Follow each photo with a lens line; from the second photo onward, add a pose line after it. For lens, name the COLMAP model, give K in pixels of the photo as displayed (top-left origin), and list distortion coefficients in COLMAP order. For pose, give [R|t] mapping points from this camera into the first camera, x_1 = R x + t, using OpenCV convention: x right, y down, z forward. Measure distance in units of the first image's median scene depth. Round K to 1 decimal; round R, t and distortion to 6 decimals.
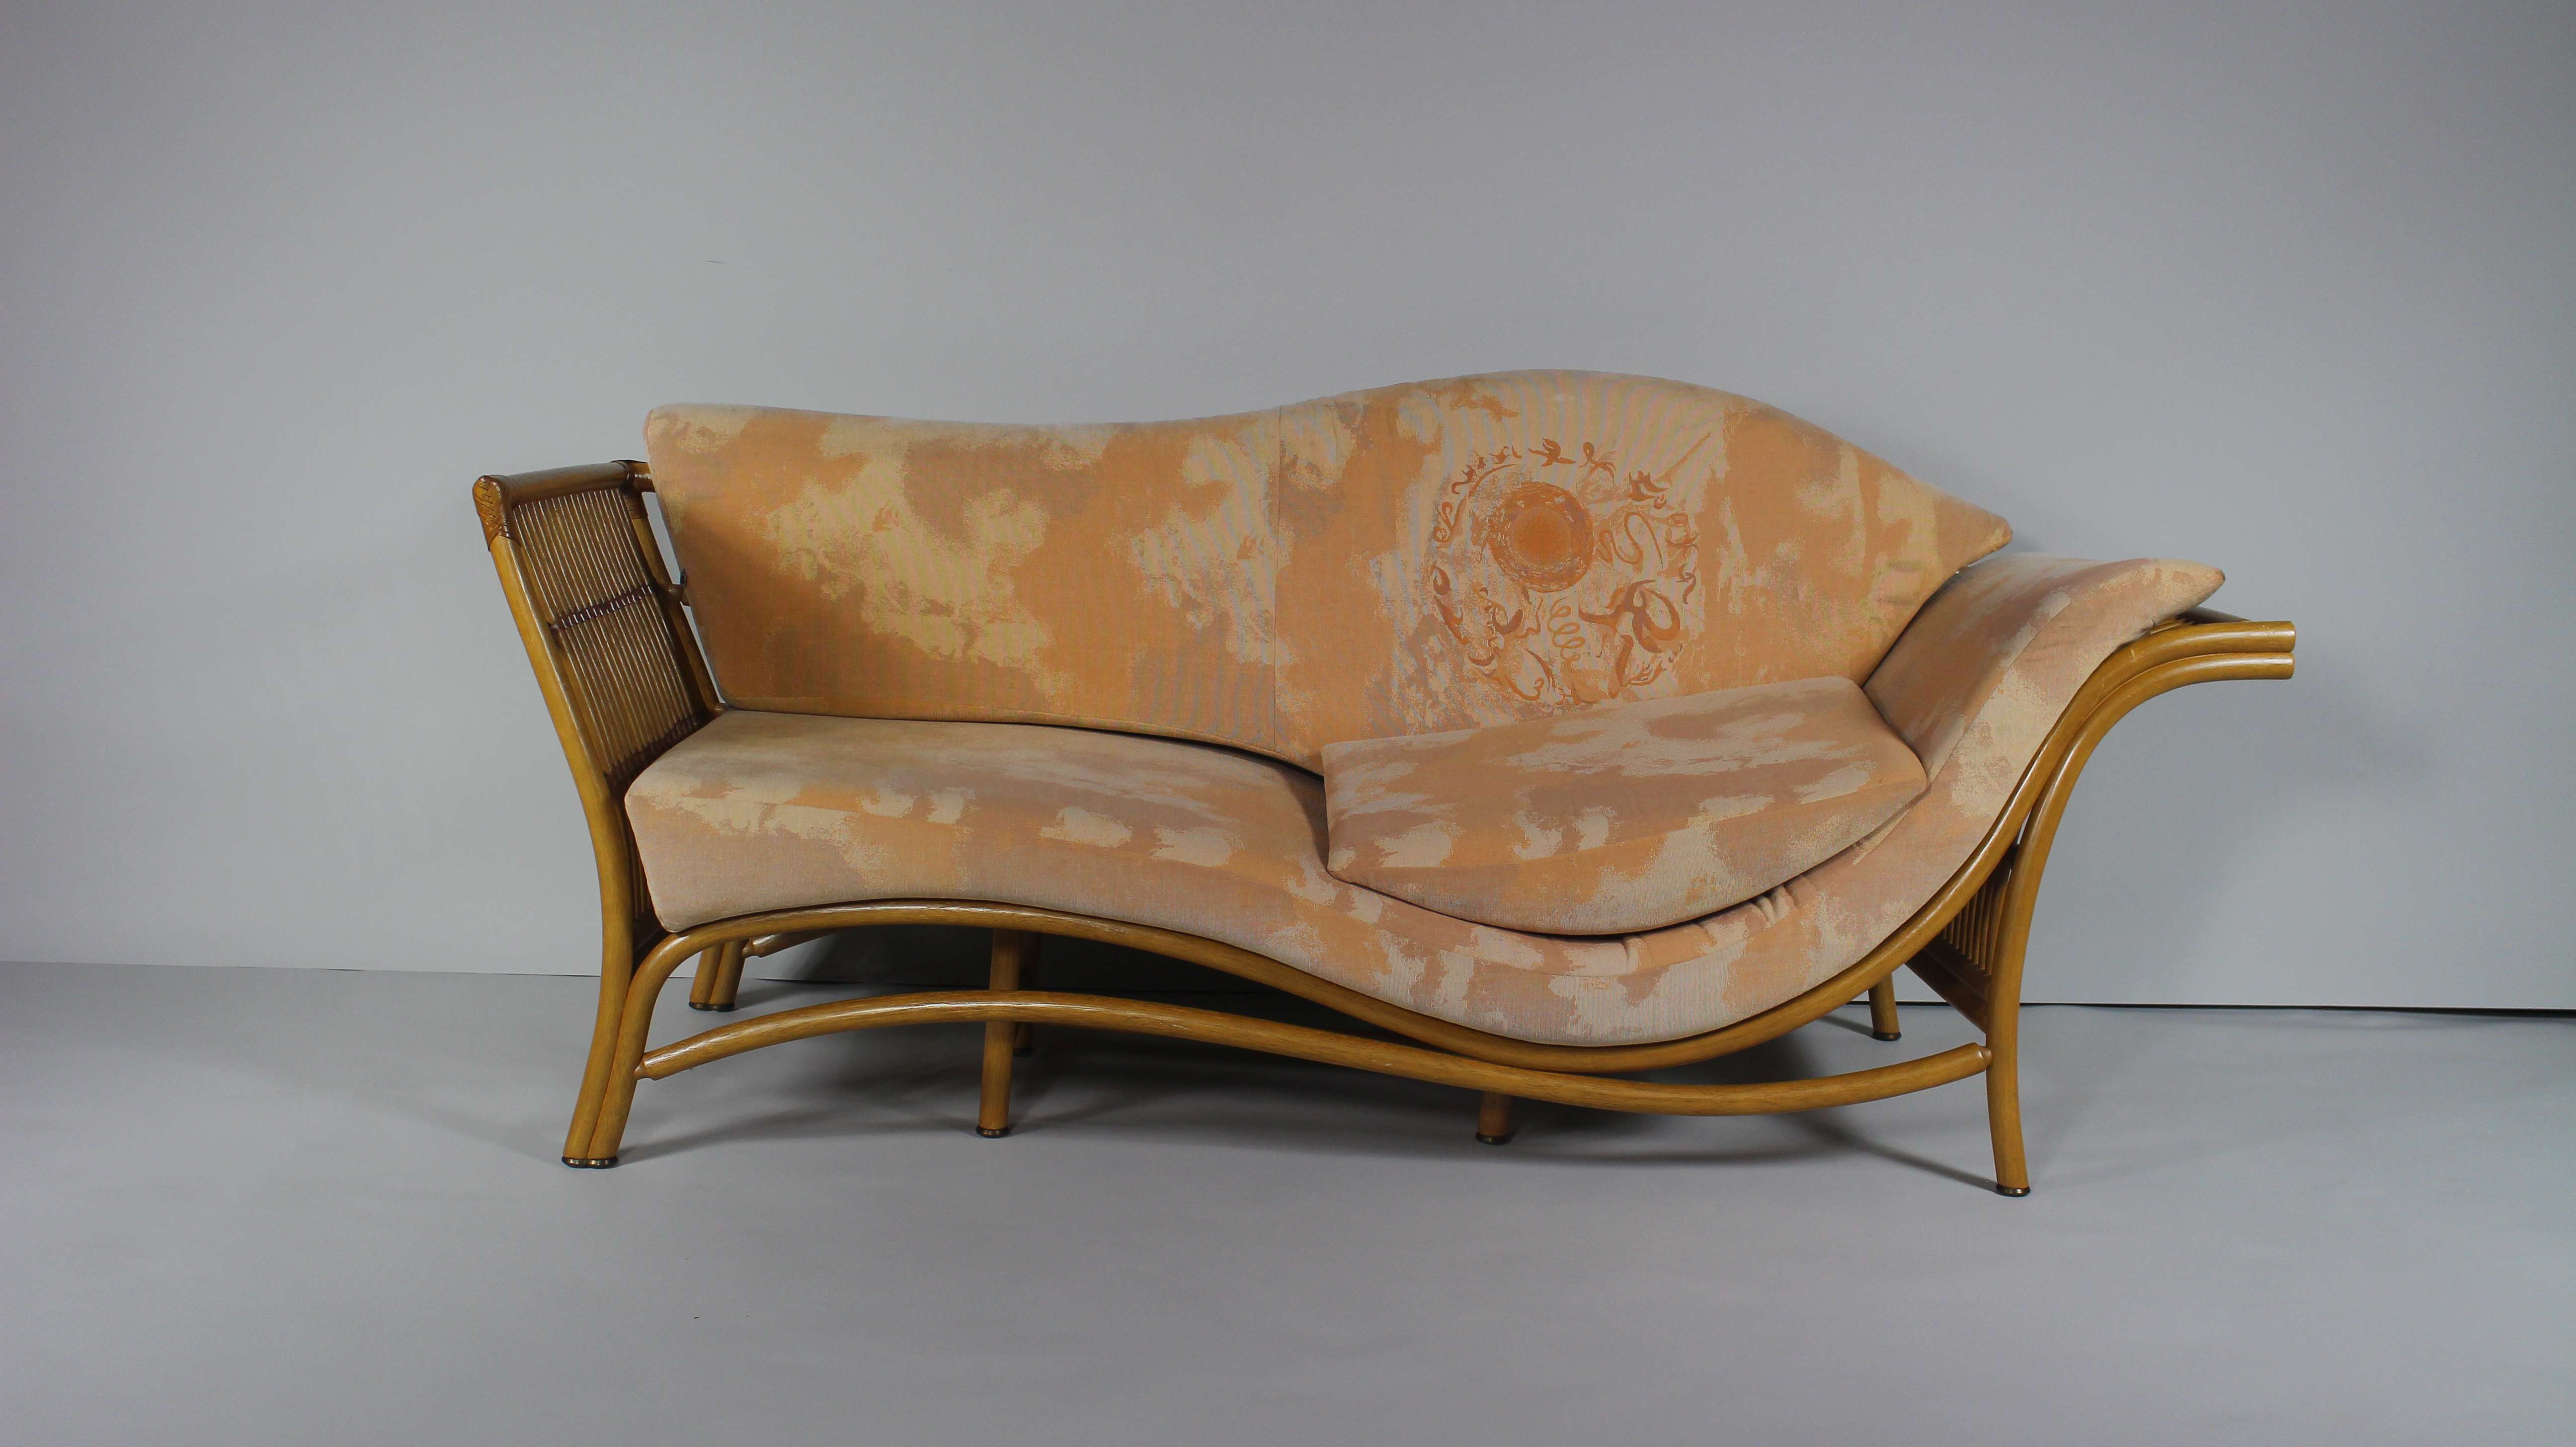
lens RADIAL K [[2814.6, 0, 1291.6], [0, 2814.6, 719.8], [0, 0, 1]] dist [-0.105863, 0.000000]
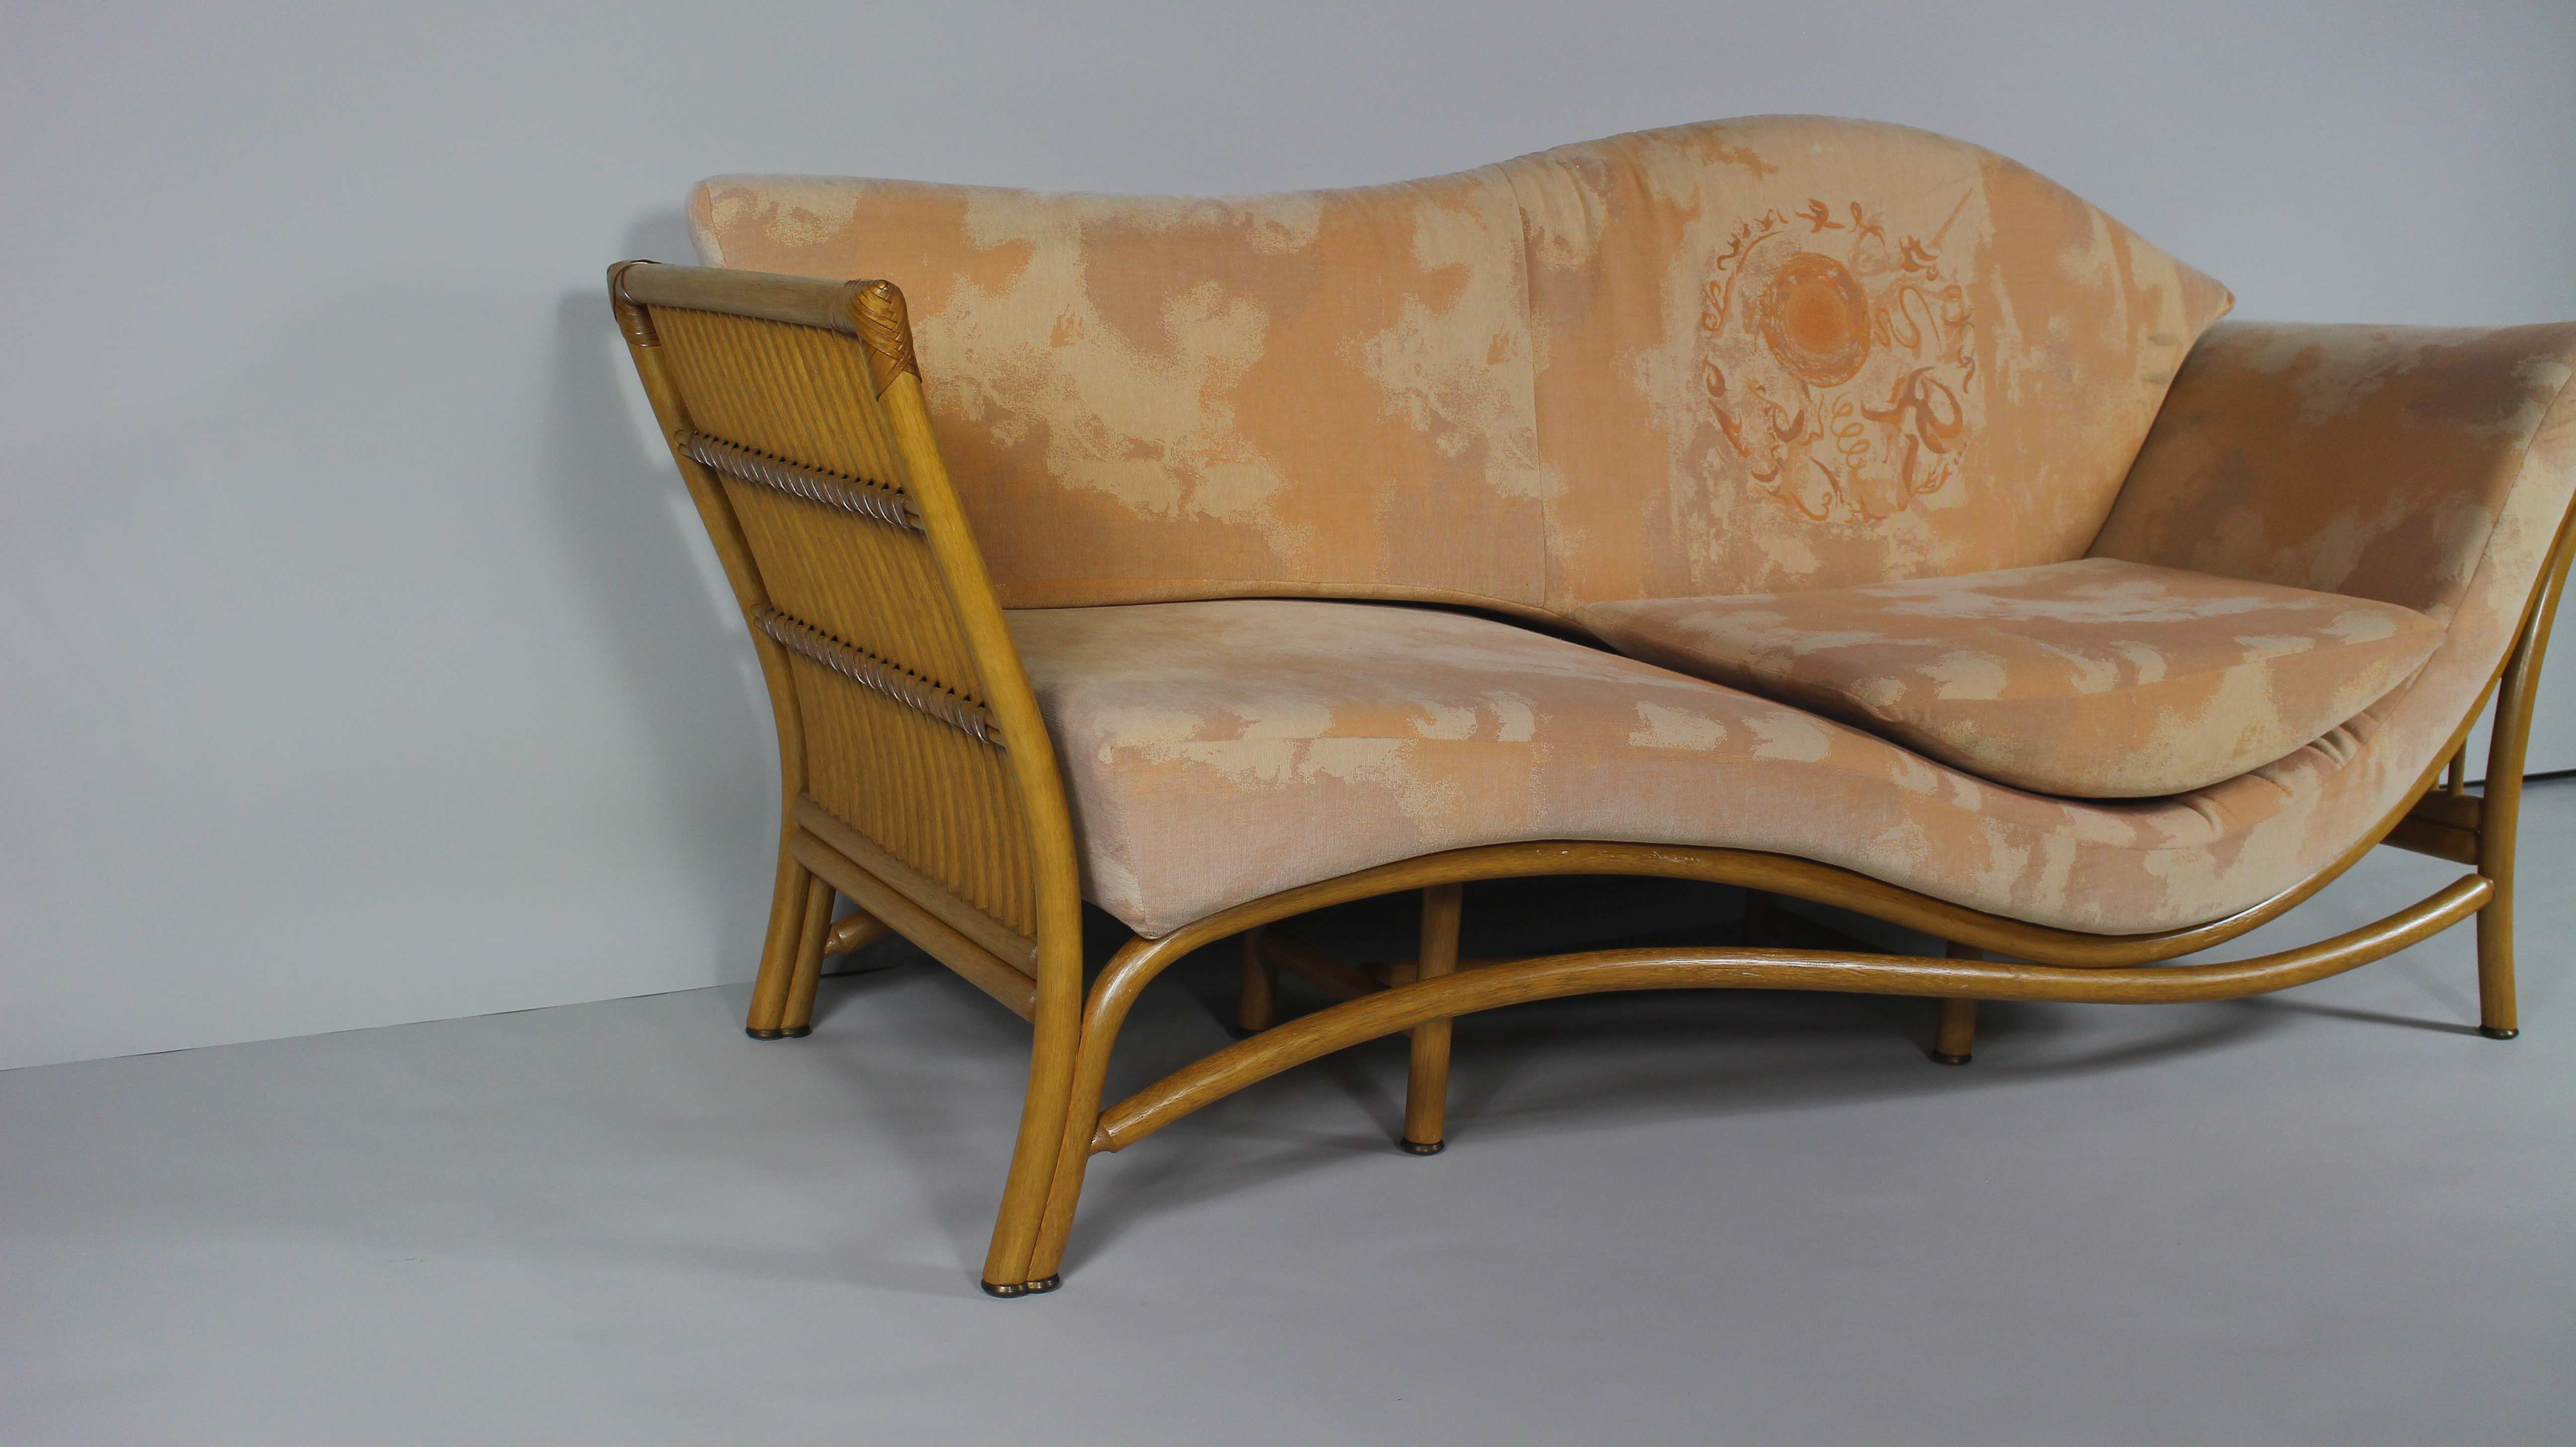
lens RADIAL K [[3069.4, 0, 1299.3], [0, 3069.4, 733.3], [0, 0, 1]] dist [-0.086318, 0.000000]
pose [[0.895835, -0.098346, 0.433368, -0.442291], [0.068140, 0.994071, 0.084733, -0.031223], [-0.439131, -0.046377, 0.897225, 0.264365]]
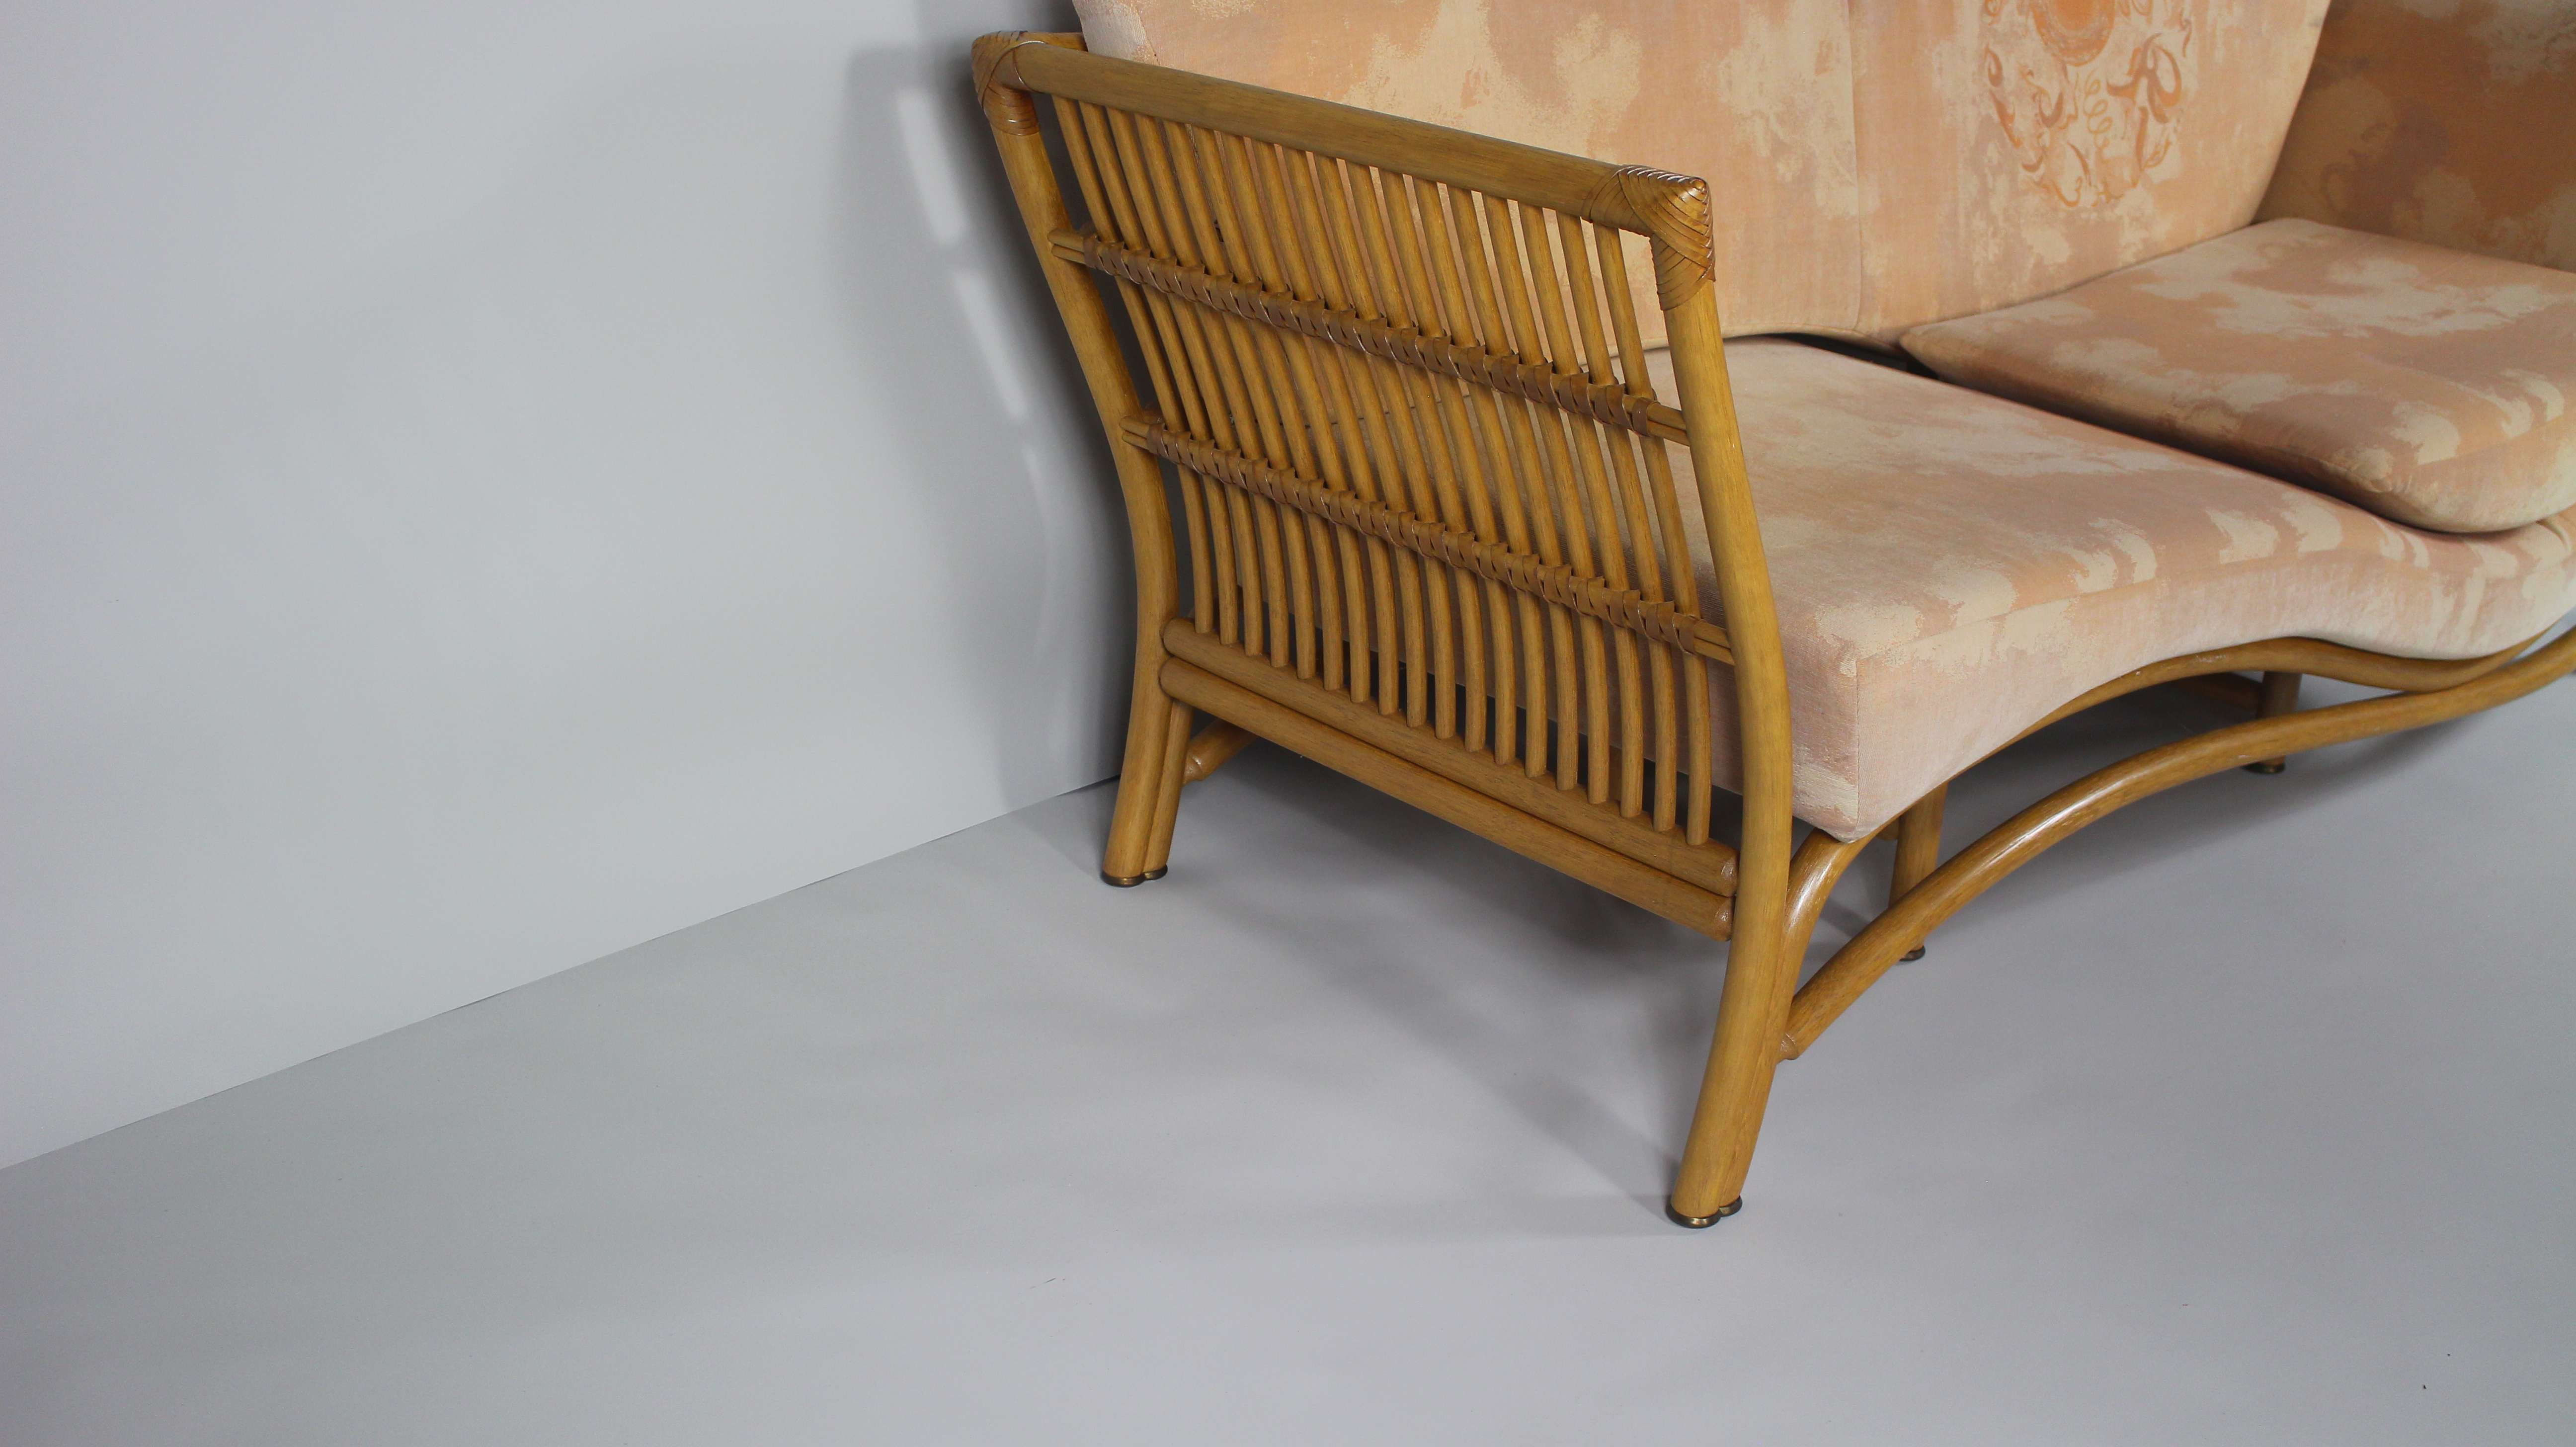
lens RADIAL K [[3069.4, 0, 1283.2], [0, 3069.4, 744.7], [0, 0, 1]] dist [-0.086318, 0.000000]
pose [[0.741909, -0.274427, 0.611769, -0.638729], [0.086257, 0.943888, 0.318803, -0.154968], [-0.664929, -0.183753, 0.723950, 0.503709]]
